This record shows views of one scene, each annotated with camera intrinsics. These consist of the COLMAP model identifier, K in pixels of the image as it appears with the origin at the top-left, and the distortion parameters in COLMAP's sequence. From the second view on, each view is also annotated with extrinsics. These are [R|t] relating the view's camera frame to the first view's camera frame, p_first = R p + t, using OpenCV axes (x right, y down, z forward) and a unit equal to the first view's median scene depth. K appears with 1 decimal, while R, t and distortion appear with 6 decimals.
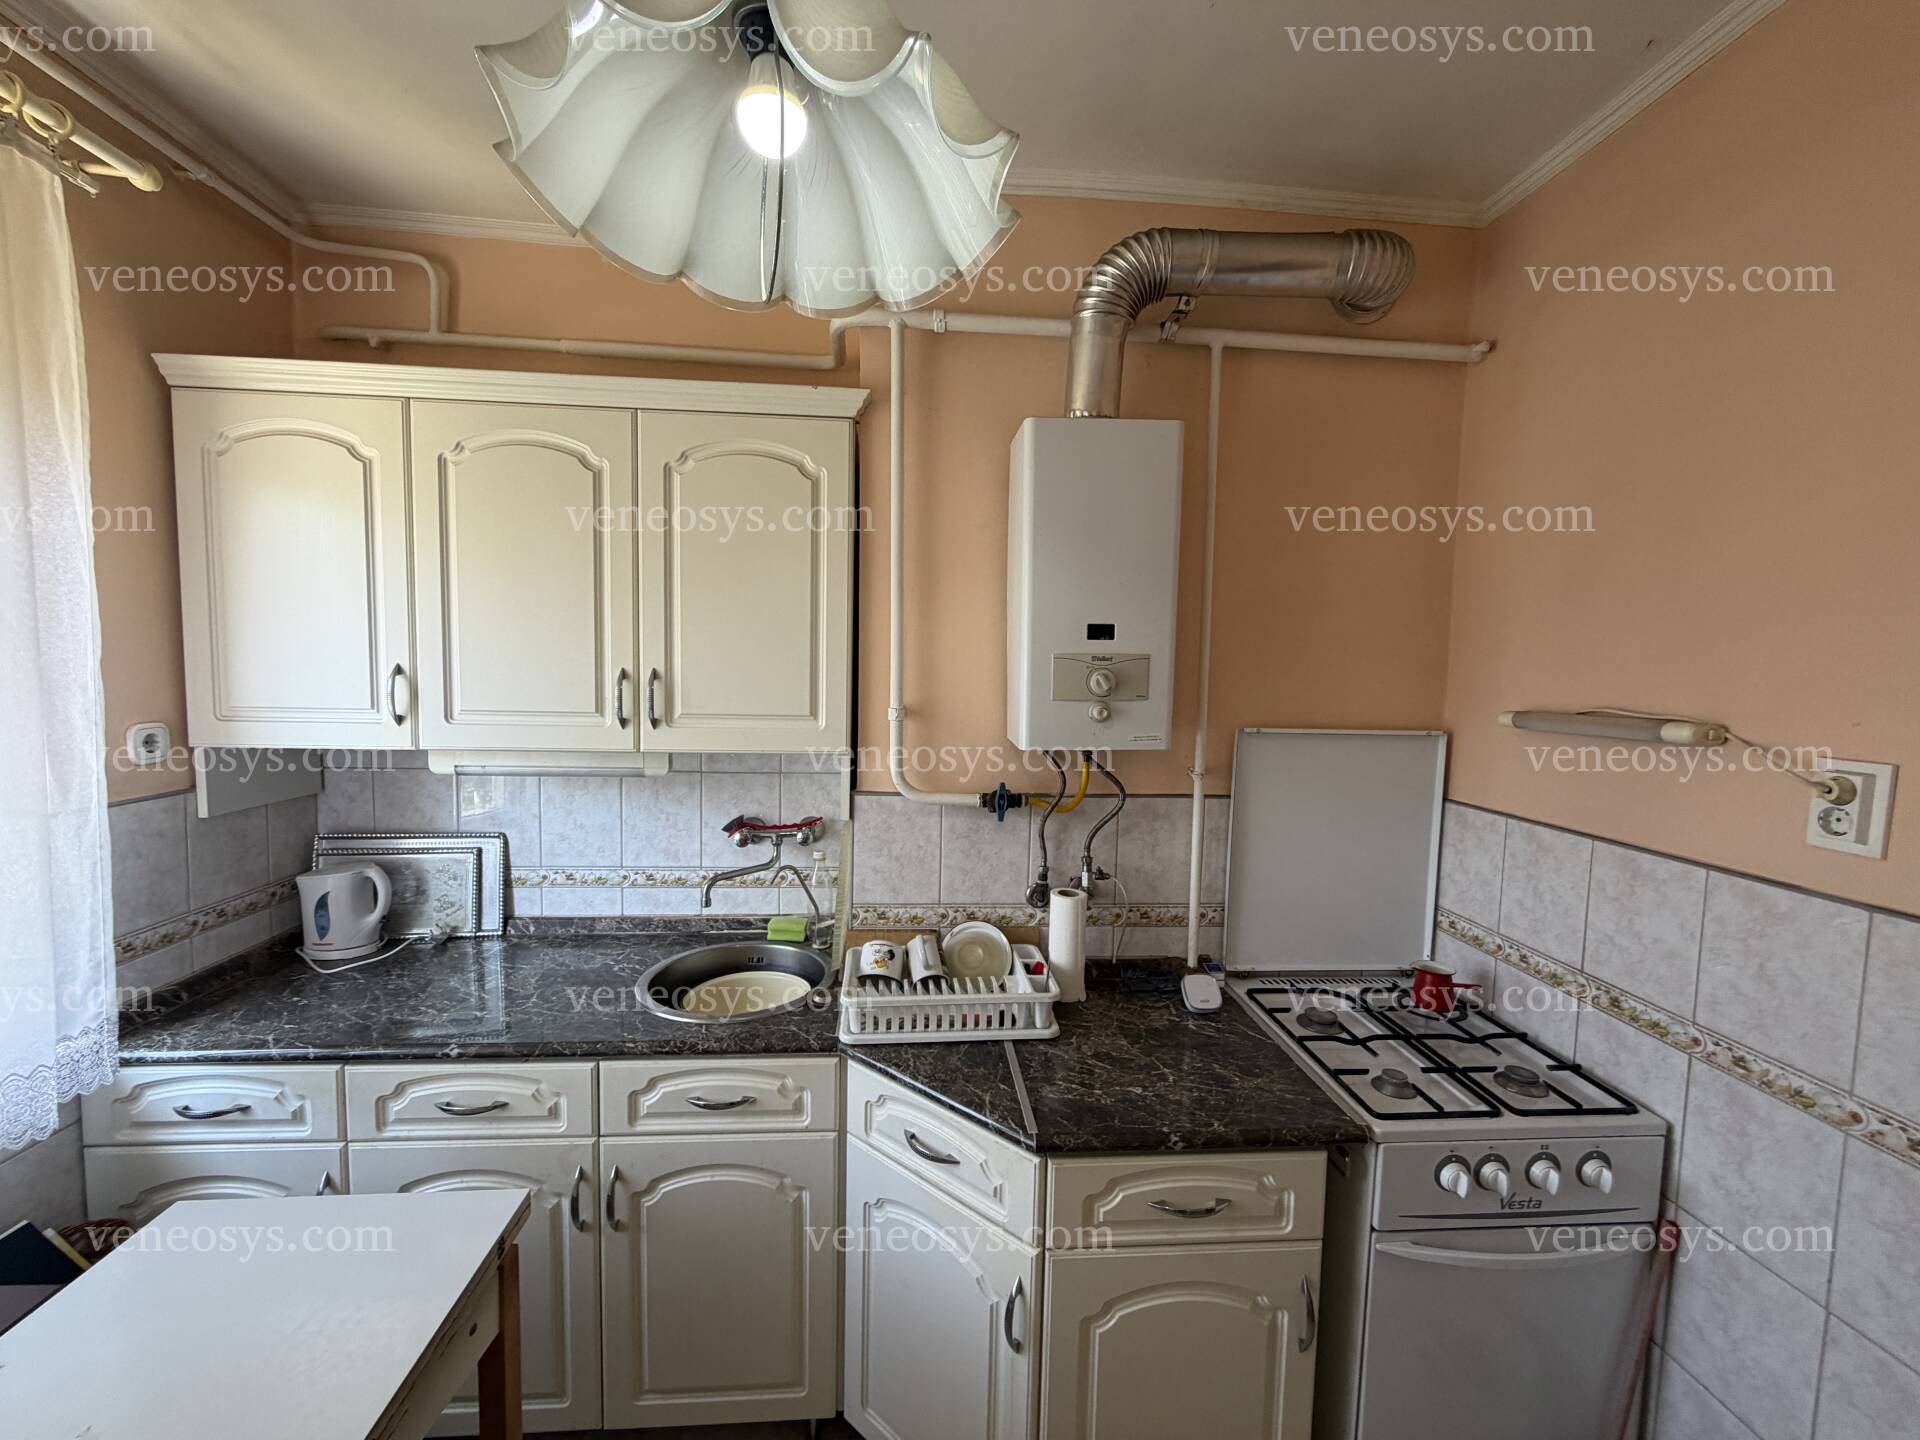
lens RADIAL K [[766.8, 0, 959.8], [0, 766.8, 718.5], [0, 0, 1]] dist [0.001276, 0.000286]
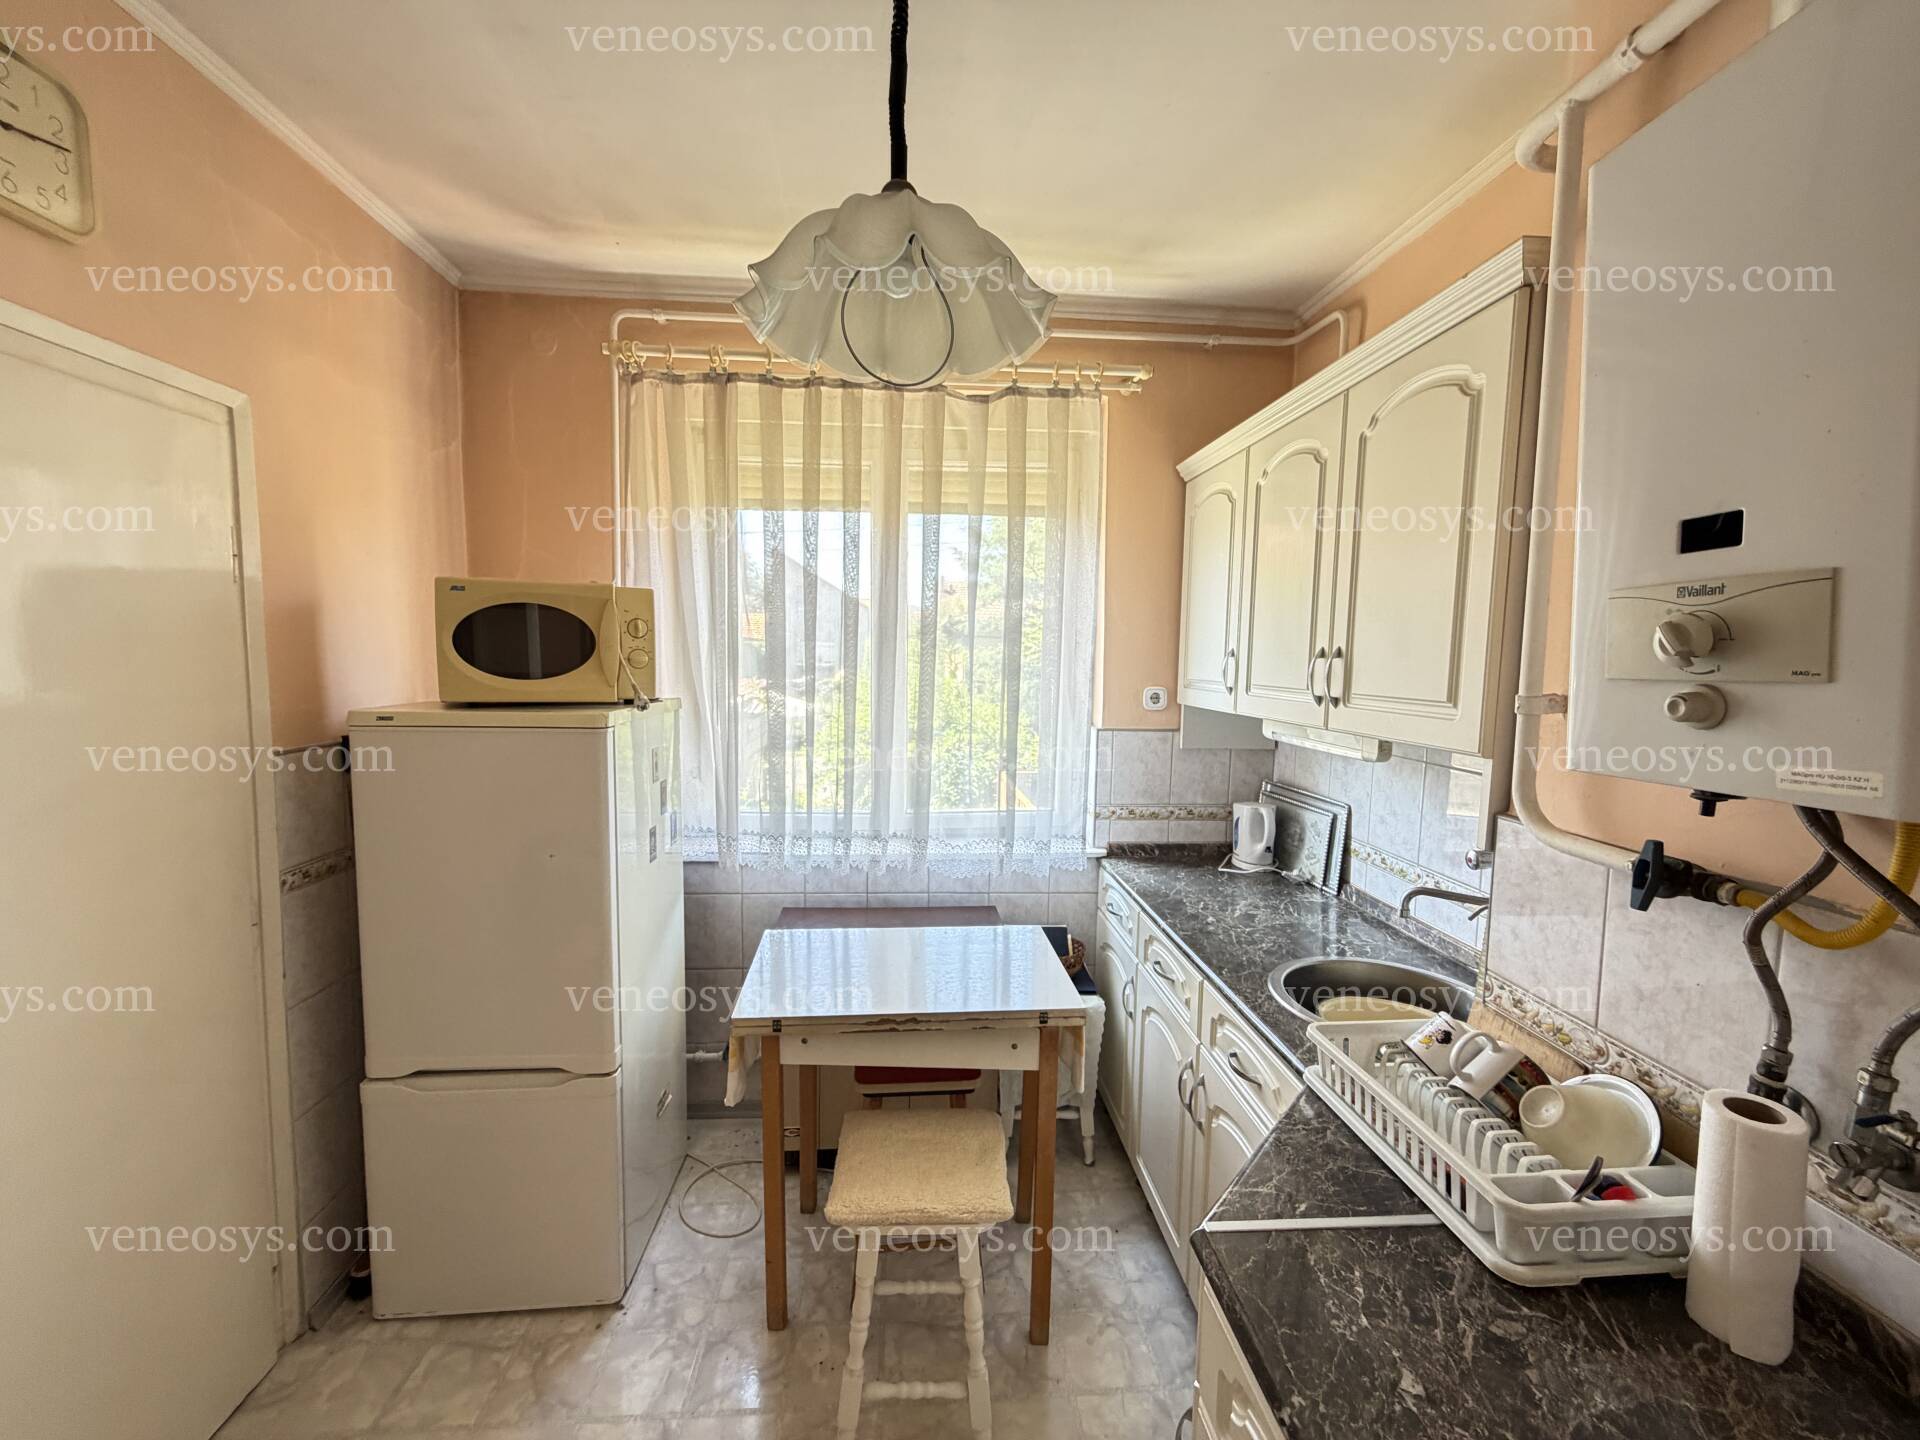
lens RADIAL K [[766.8, 0, 958.5], [0, 766.8, 718.1], [0, 0, 1]] dist [0.001276, 0.000286]
pose [[0.002493, 0.062279, -0.998056, 0.567801], [-0.088176, 0.994185, 0.061818, 0.007935], [0.996102, 0.087851, 0.007970, 0.487405]]
